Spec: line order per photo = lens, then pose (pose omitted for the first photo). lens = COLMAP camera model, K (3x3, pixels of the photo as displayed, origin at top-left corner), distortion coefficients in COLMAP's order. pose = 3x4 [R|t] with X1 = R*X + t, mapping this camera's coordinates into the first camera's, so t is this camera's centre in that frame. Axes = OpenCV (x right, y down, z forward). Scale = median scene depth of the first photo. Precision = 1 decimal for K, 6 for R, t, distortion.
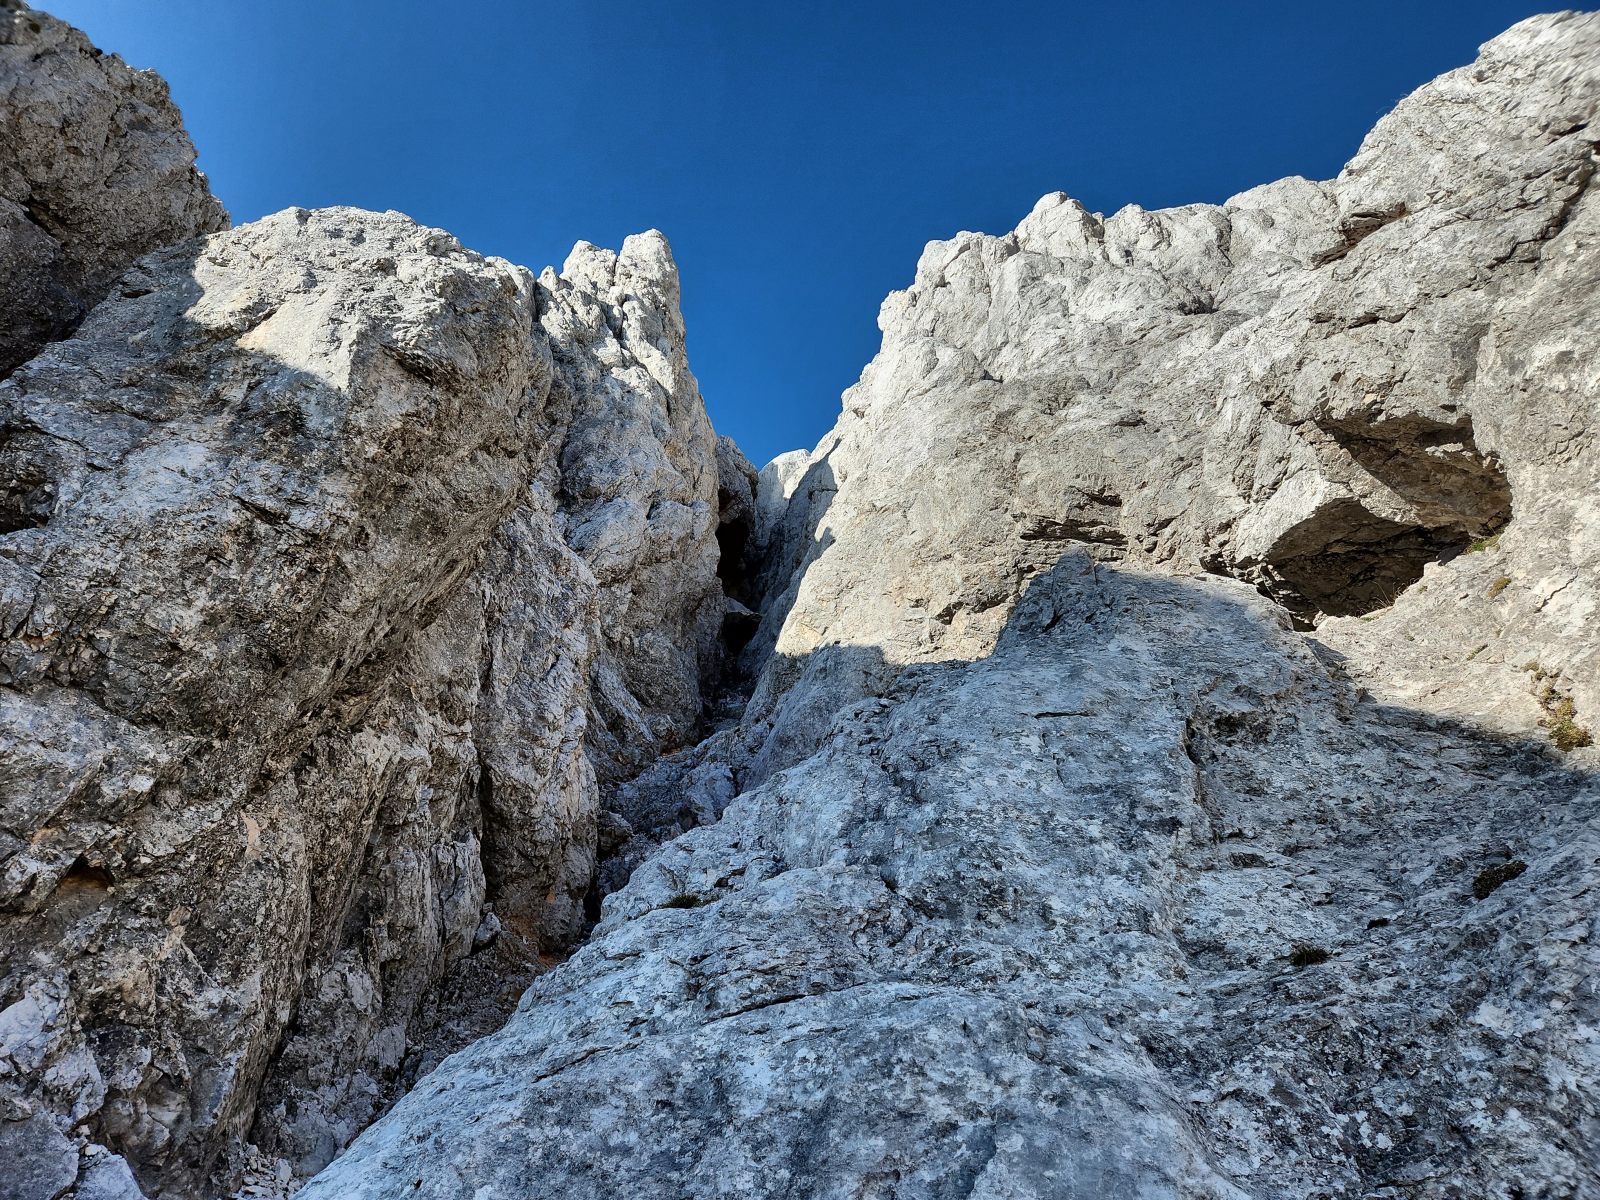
lens RADIAL K [[1040.6, 0, 800.0], [0, 1040.6, 600.0], [0, 0, 1]] dist [0.088394, -0.074596]
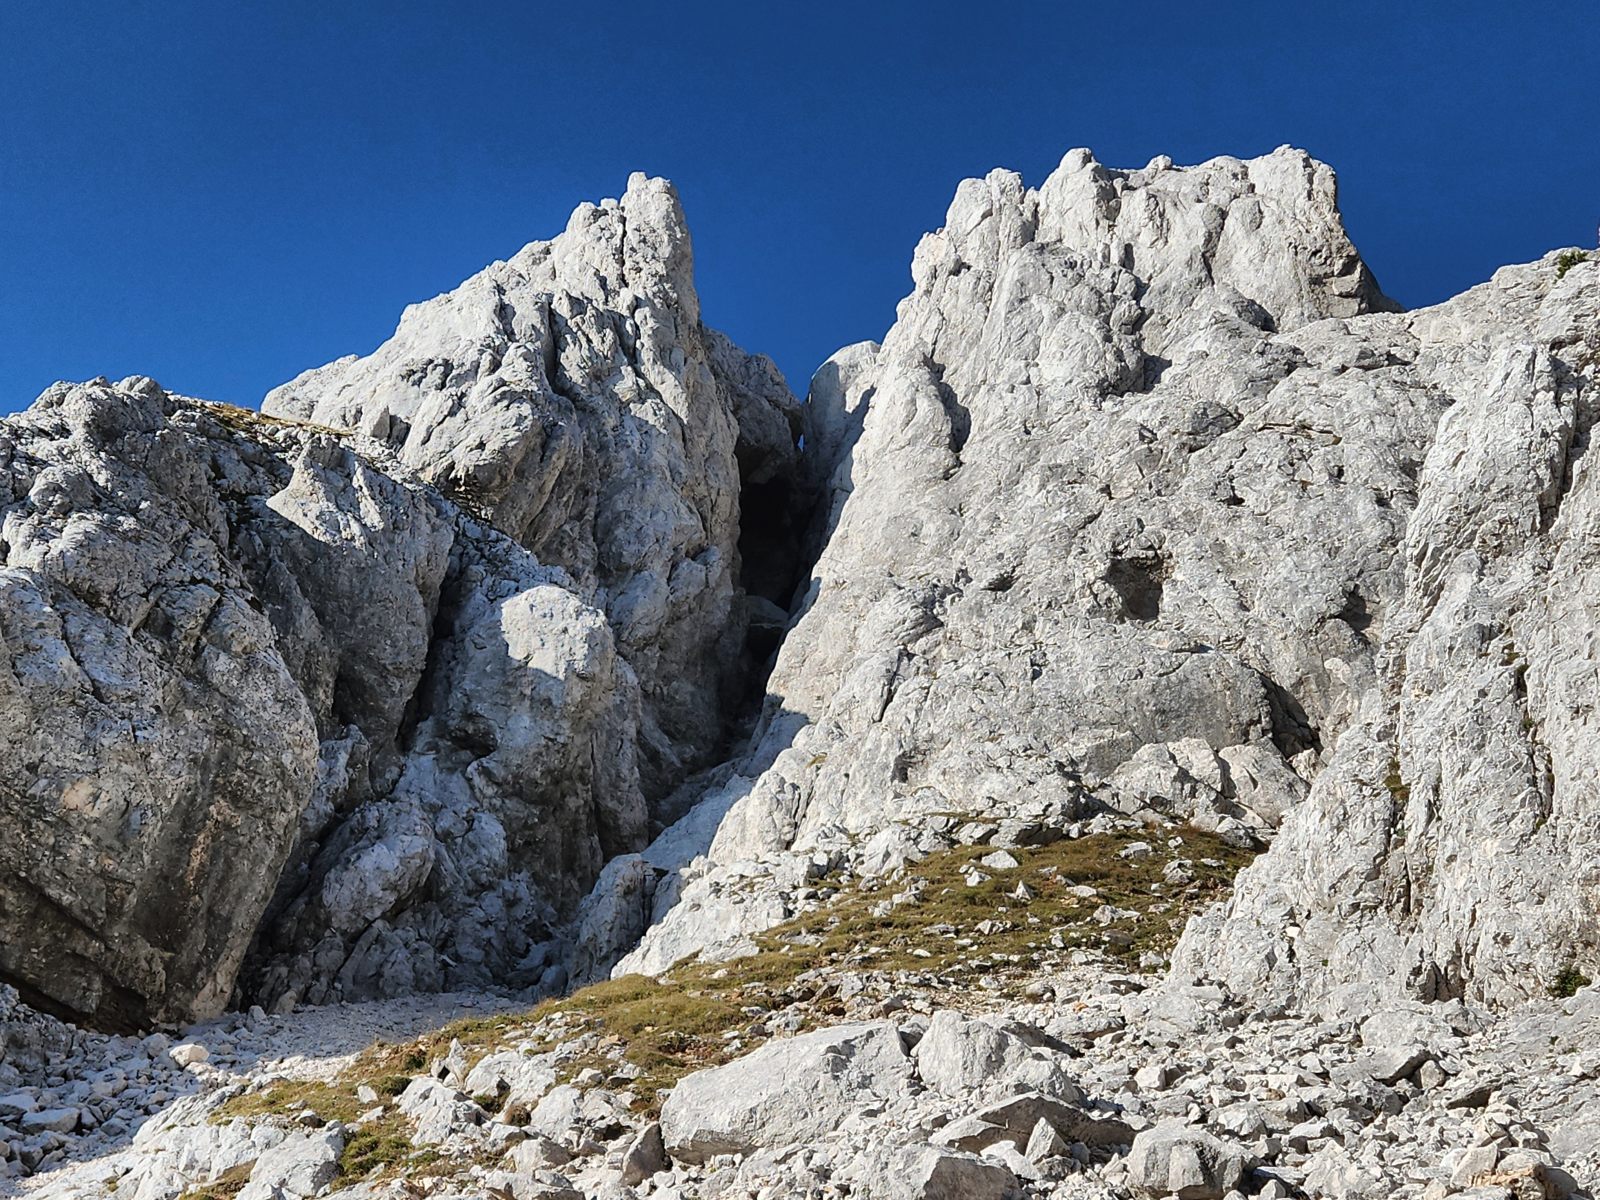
lens RADIAL K [[1874.7, 0, 800.0], [0, 1874.7, 600.0], [0, 0, 1]] dist [0.065978, 0.001315]
pose [[0.994757, -0.045281, -0.091699, 0.153269], [0.053836, 0.994202, 0.093077, -0.185599], [0.086953, -0.097526, 0.991427, -0.863474]]
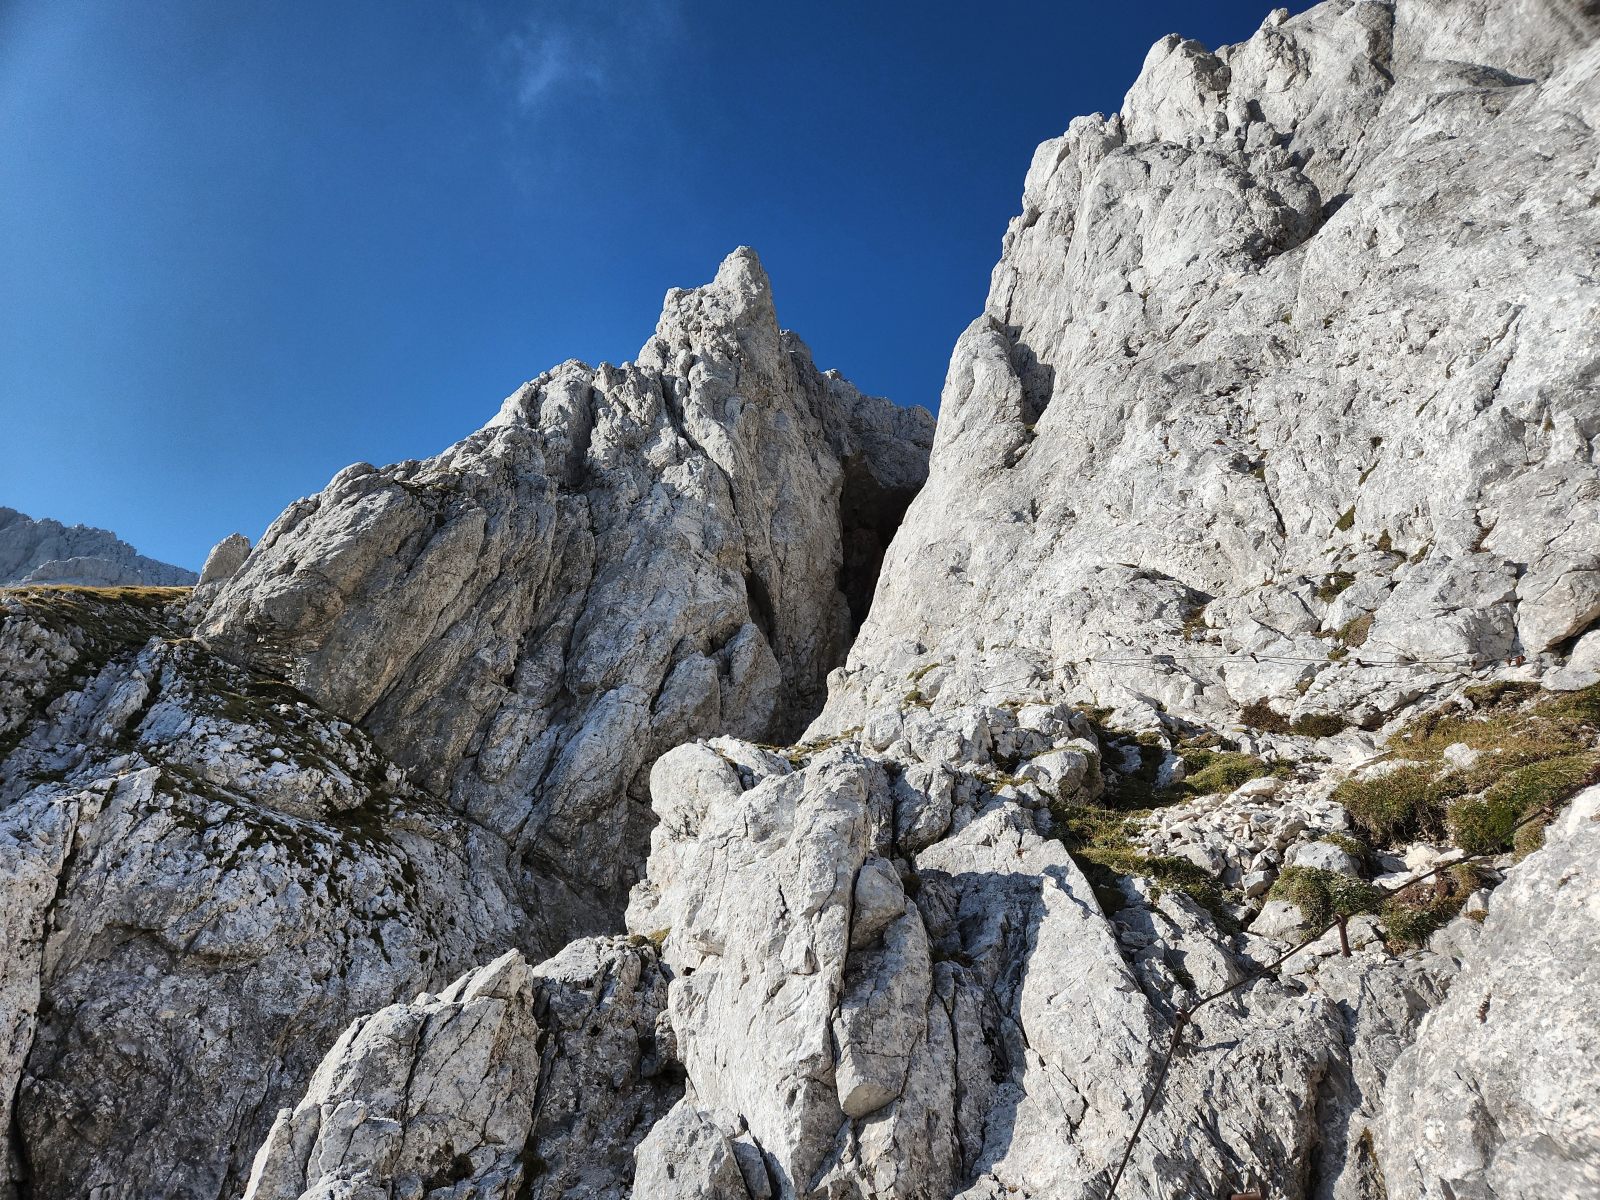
lens RADIAL K [[1040.6, 0, 800.0], [0, 1040.6, 600.0], [0, 0, 1]] dist [0.088394, -0.074596]
pose [[0.909964, -0.230266, -0.344882, 0.206887], [0.263257, 0.963356, 0.051398, -0.122929], [0.320409, -0.137563, 0.937238, 0.166526]]
